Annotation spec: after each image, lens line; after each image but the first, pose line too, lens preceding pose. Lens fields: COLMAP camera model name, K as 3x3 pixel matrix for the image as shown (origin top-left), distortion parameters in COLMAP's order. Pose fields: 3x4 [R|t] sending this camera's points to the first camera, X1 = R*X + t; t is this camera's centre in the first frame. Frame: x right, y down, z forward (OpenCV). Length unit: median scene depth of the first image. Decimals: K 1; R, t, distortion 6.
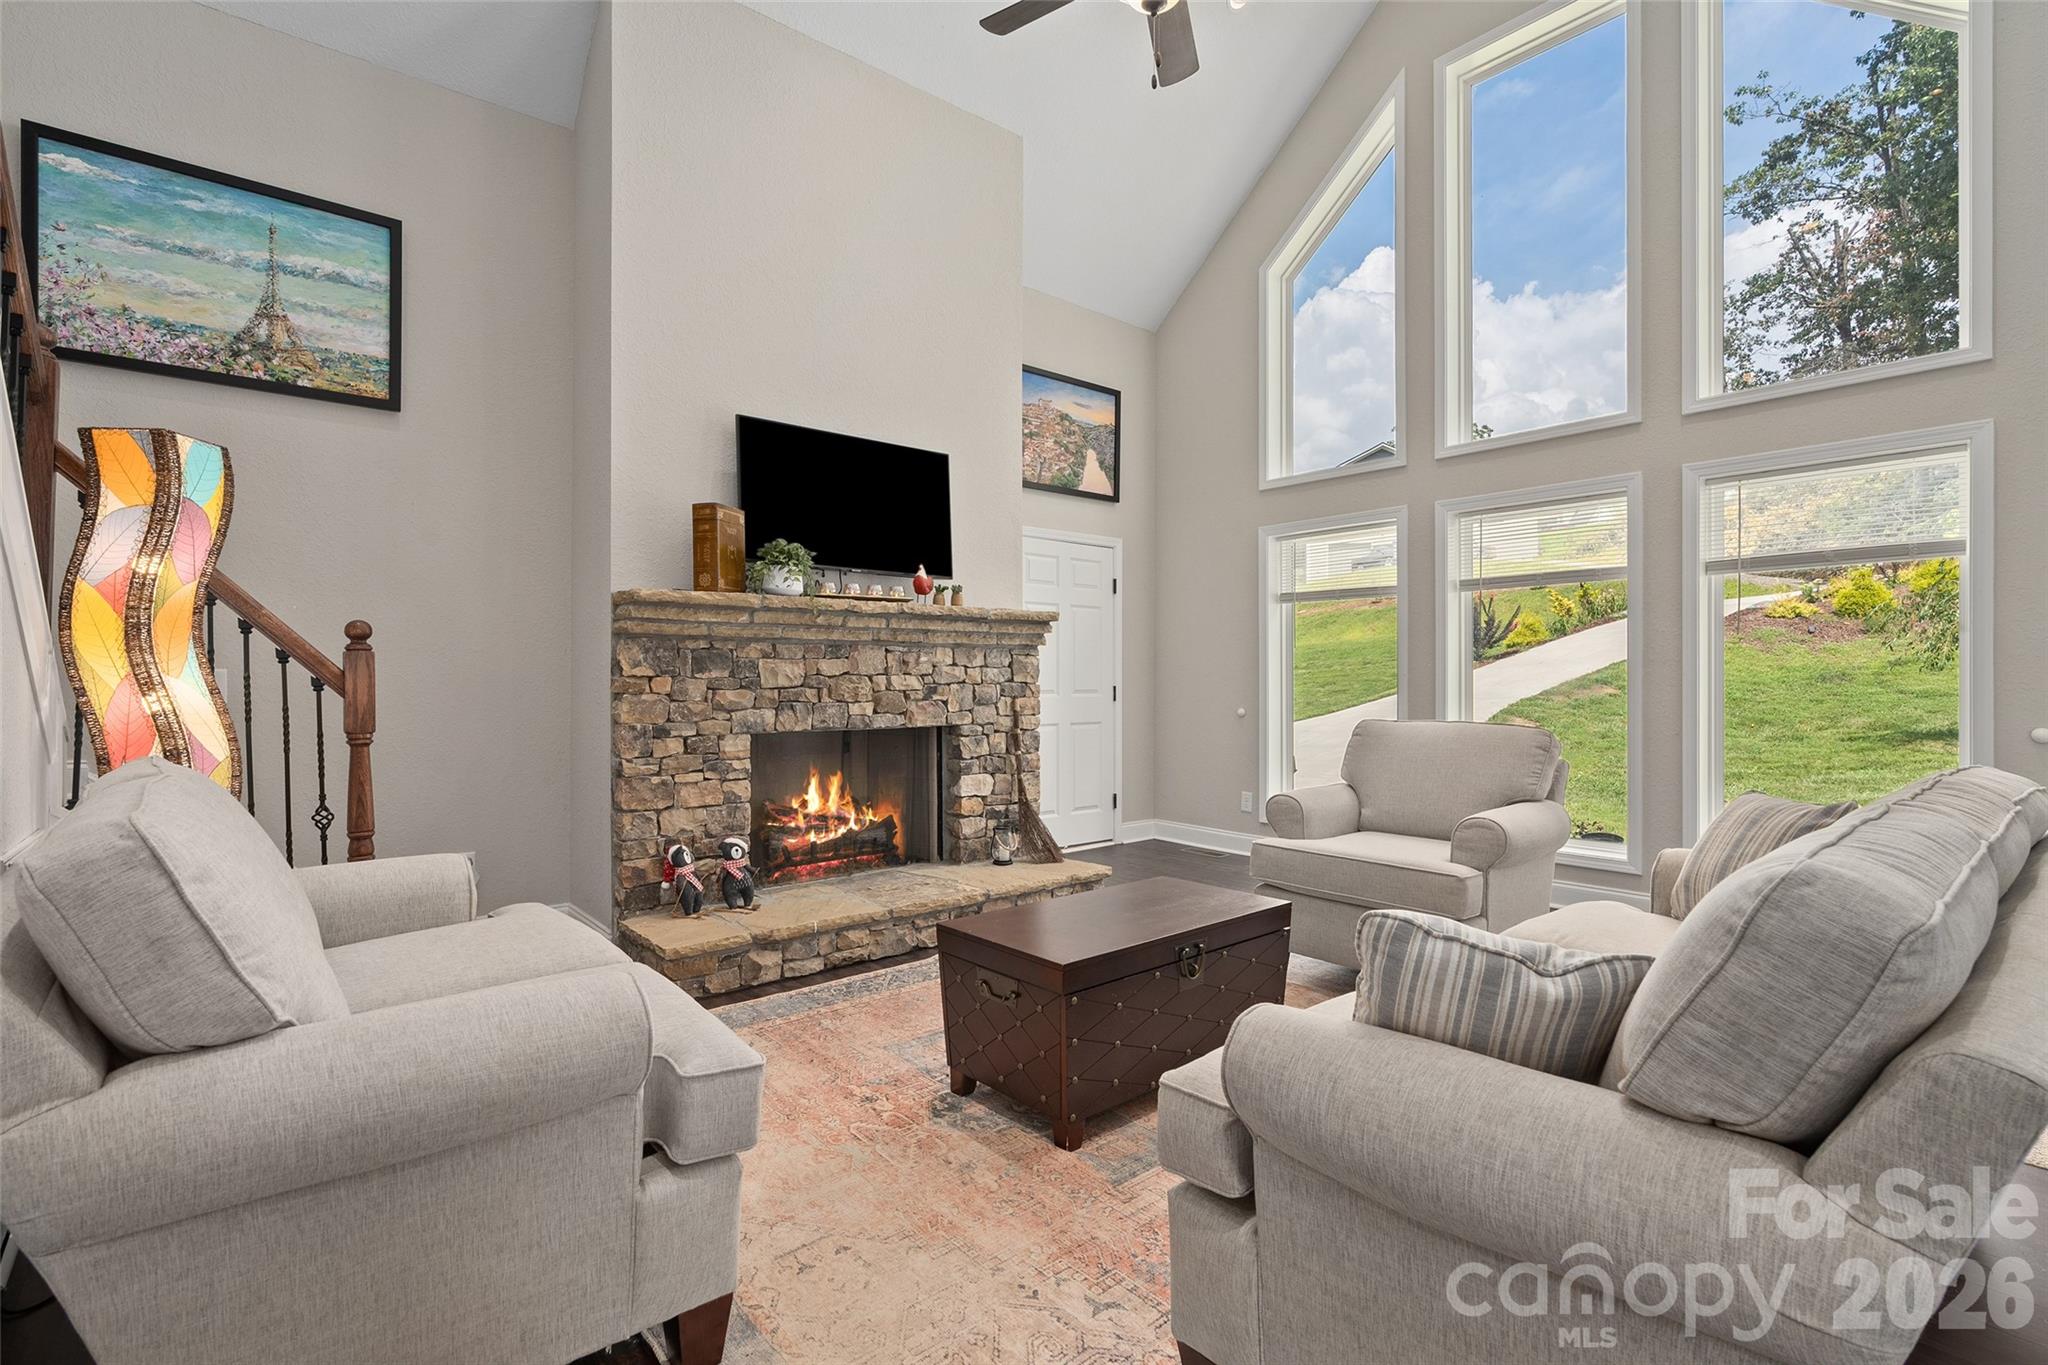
lens RADIAL K [[920.9, 0, 1009.9], [0, 920.9, 684.0], [0, 0, 1]] dist [-0.009420, 0.002274]
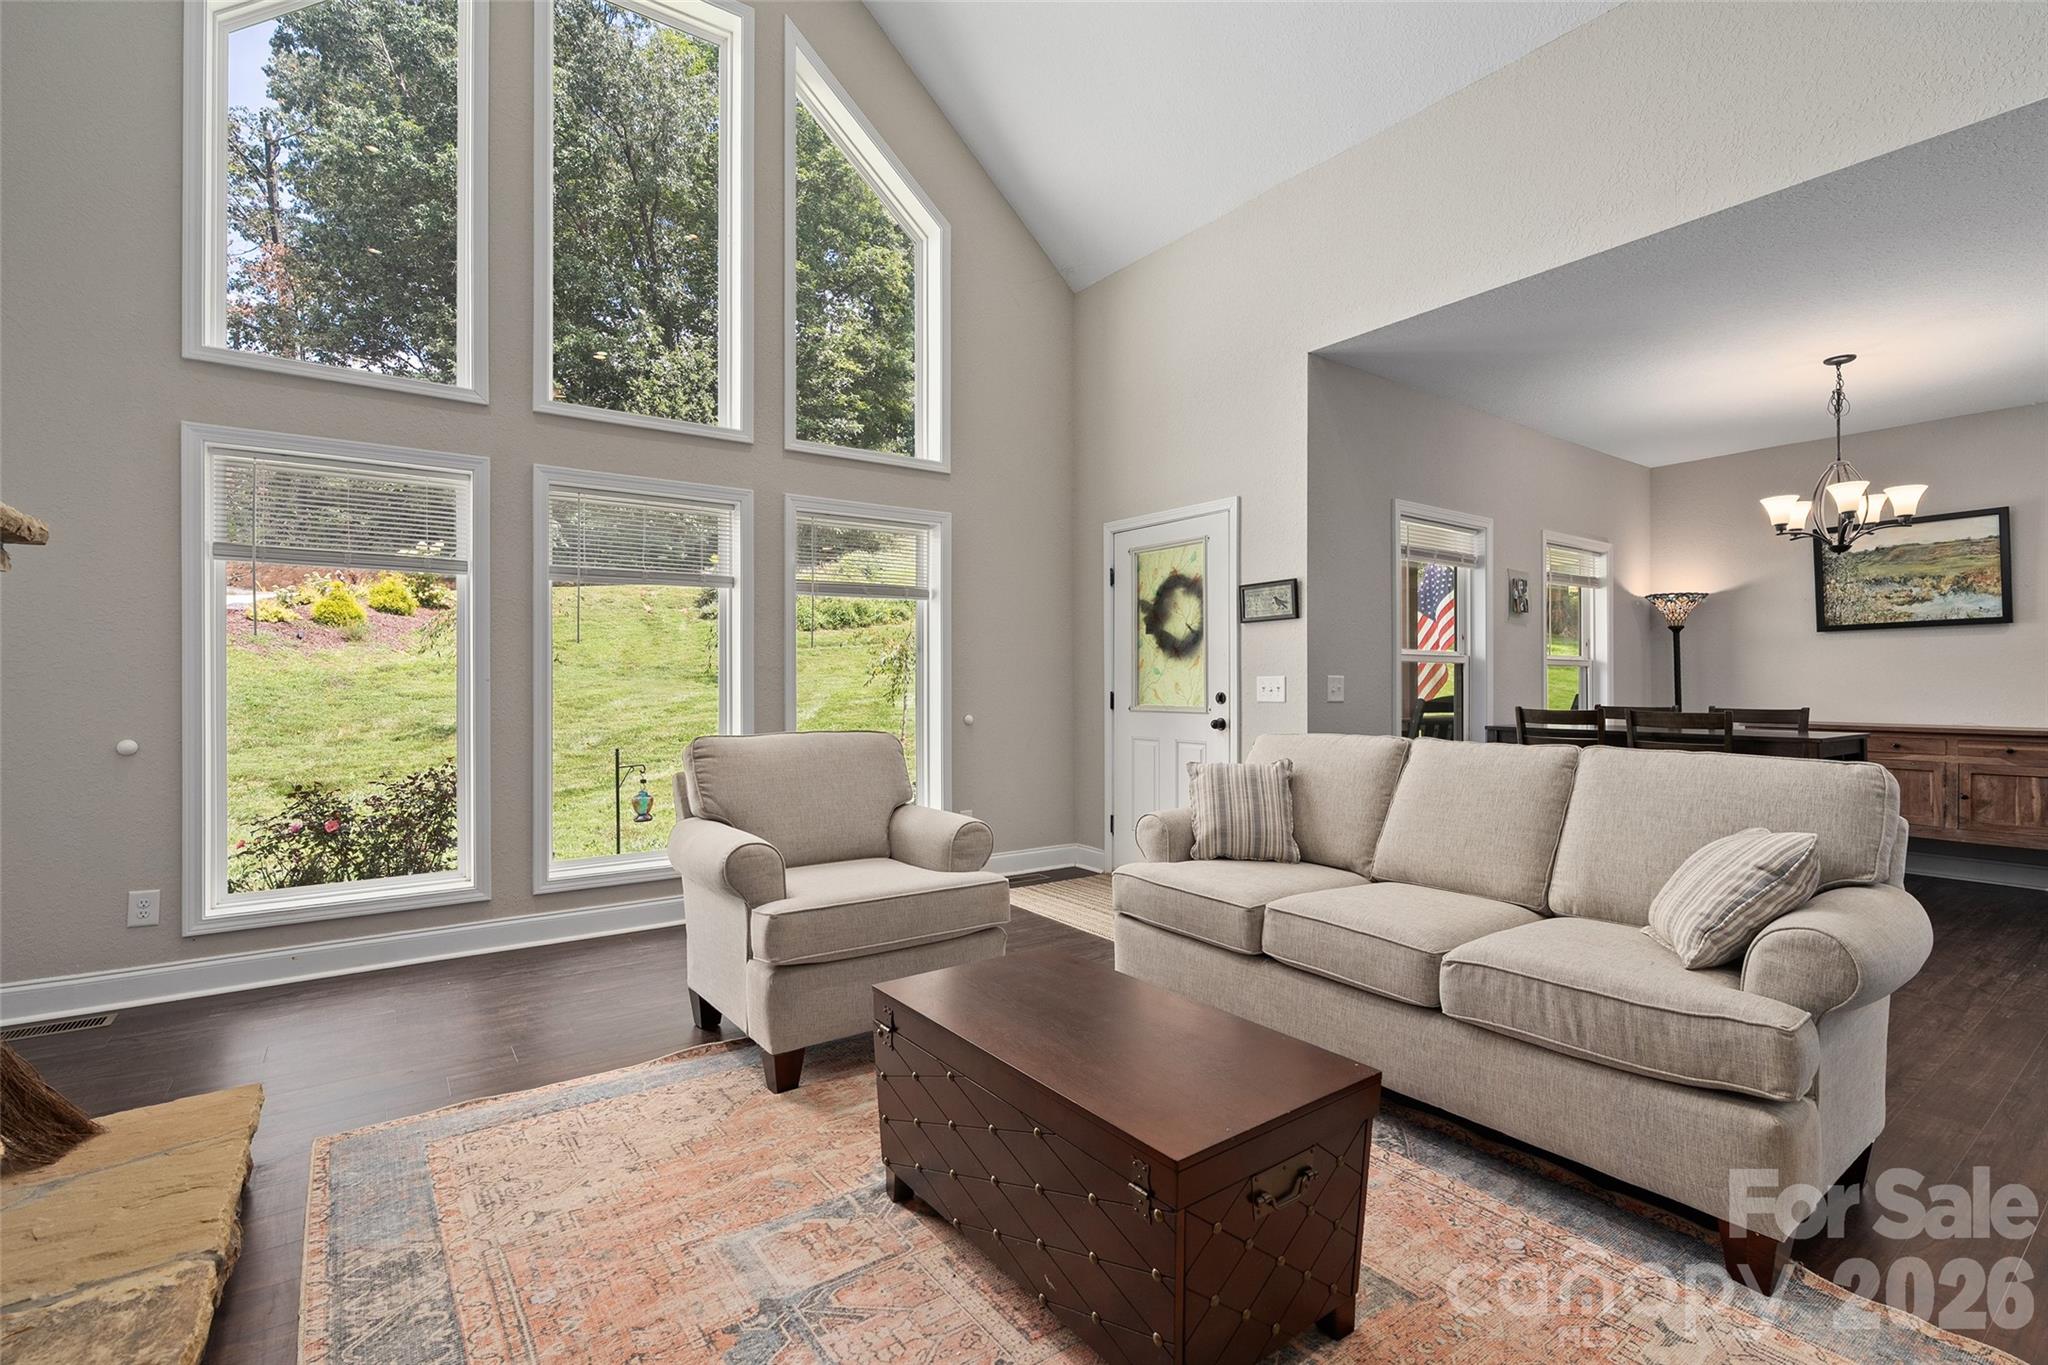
lens RADIAL K [[920.9, 0, 1013.5], [0, 920.9, 677.9], [0, 0, 1]] dist [-0.009420, 0.002274]
pose [[0.075257, 0.006229, 0.997145, -0.392108], [0.004413, 0.999969, -0.006580, -0.007152], [-0.997154, 0.004896, 0.075227, 0.679446]]
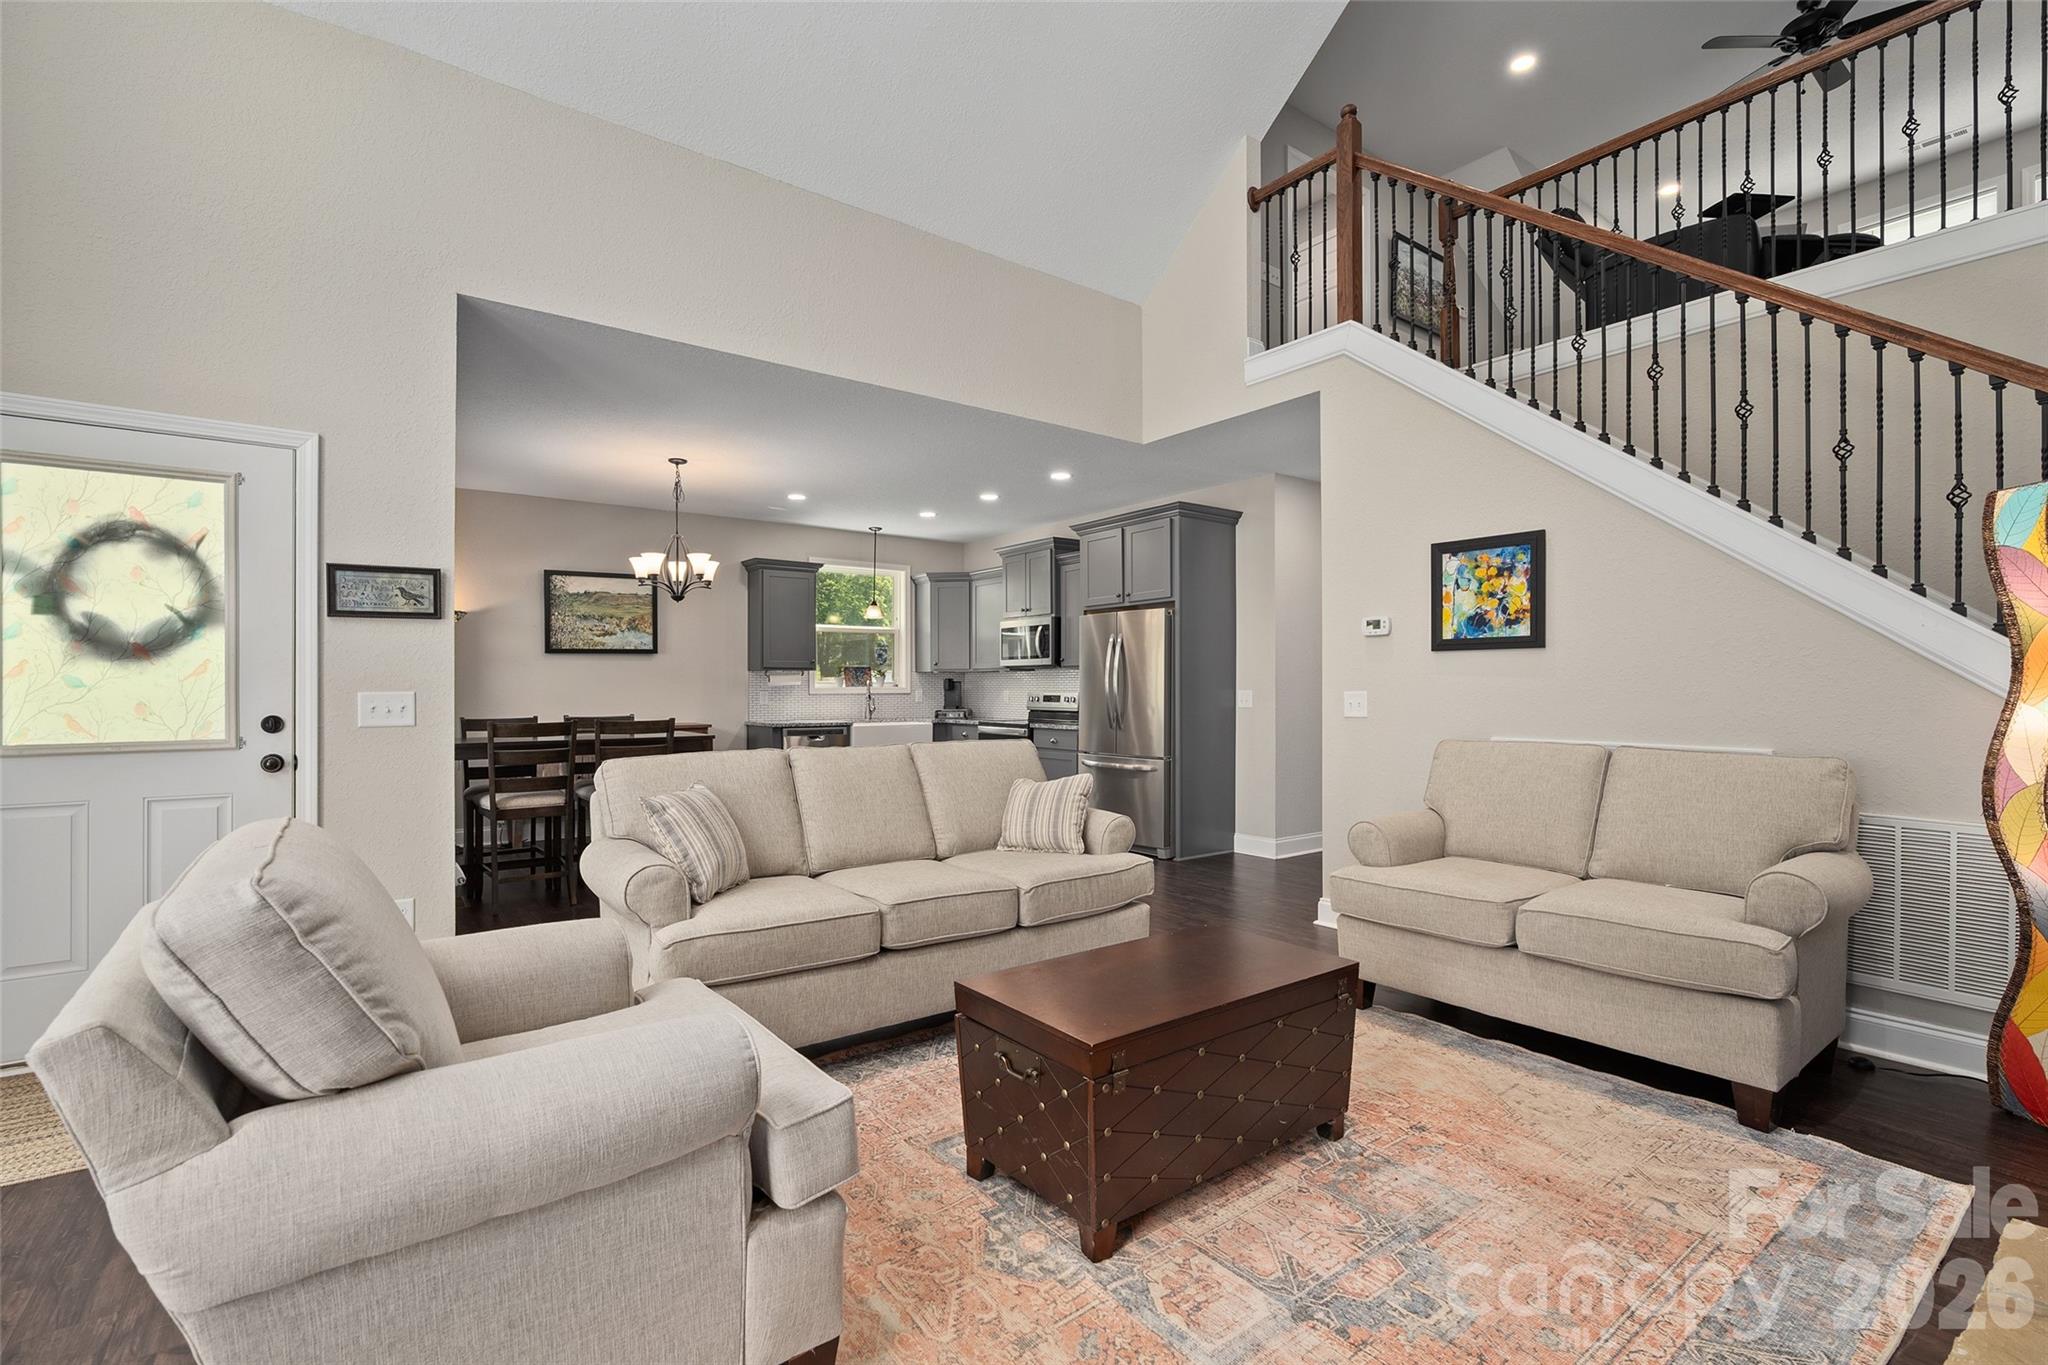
lens RADIAL K [[920.9, 0, 1022.0], [0, 920.9, 679.3], [0, 0, 1]] dist [-0.009420, 0.002274]
pose [[-0.998578, 0.002851, 0.053228, 0.142884], [0.002587, 0.999984, -0.005031, -0.021803], [-0.053241, -0.004886, -0.998570, 1.282544]]
